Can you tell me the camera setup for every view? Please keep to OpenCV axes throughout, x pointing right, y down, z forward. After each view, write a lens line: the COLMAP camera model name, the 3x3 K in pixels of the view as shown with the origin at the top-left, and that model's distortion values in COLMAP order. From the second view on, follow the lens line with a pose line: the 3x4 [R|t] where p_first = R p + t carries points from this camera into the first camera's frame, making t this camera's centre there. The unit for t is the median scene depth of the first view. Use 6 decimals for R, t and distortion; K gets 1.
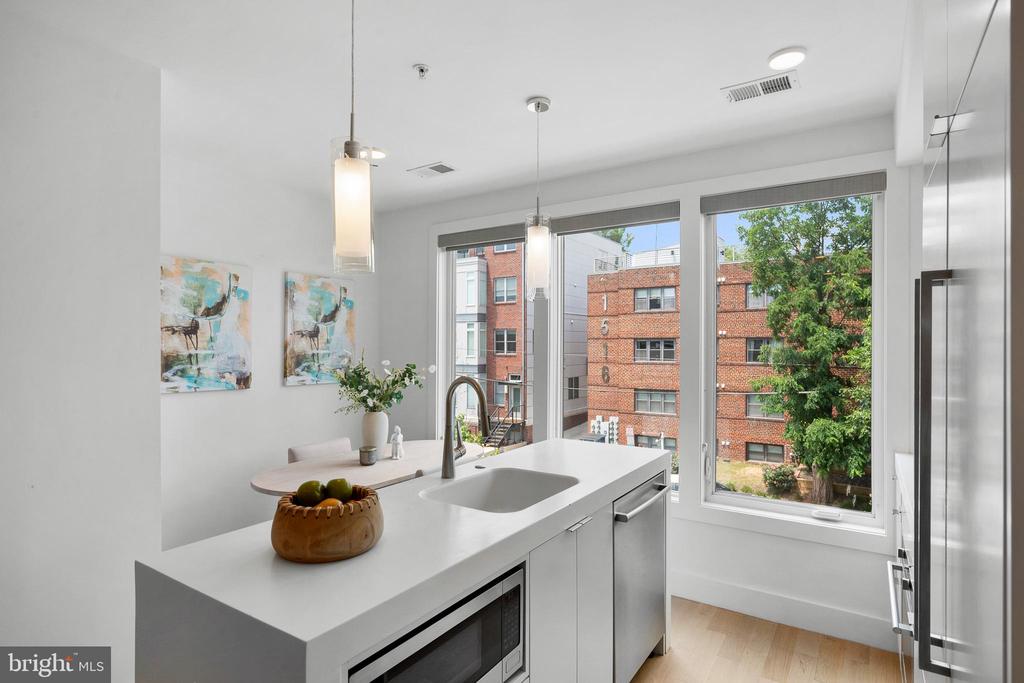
lens RADIAL K [[537.1, 0, 511.7], [0, 537.1, 346.0], [0, 0, 1]] dist [0.003198, 0.000419]
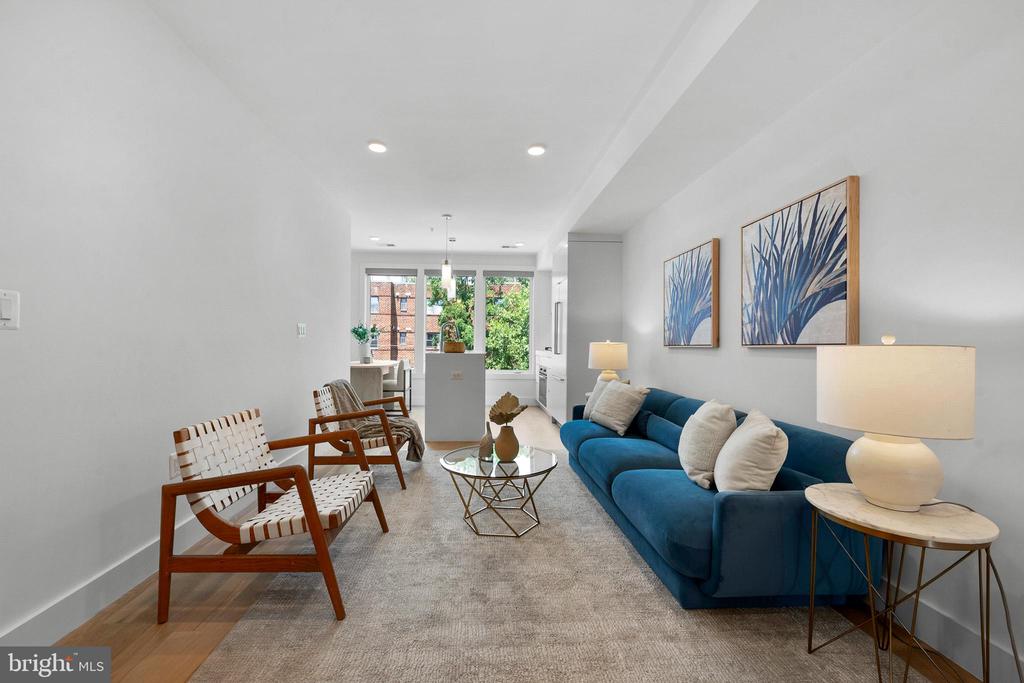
lens RADIAL K [[397.2, 0, 509.5], [0, 397.2, 347.0], [0, 0, 1]] dist [-0.000413, -0.000146]
pose [[0.785305, -0.001483, 0.619107, -0.126679], [-0.004655, 0.999955, 0.008300, 0.023108], [-0.619092, -0.009400, 0.785263, -0.108546]]
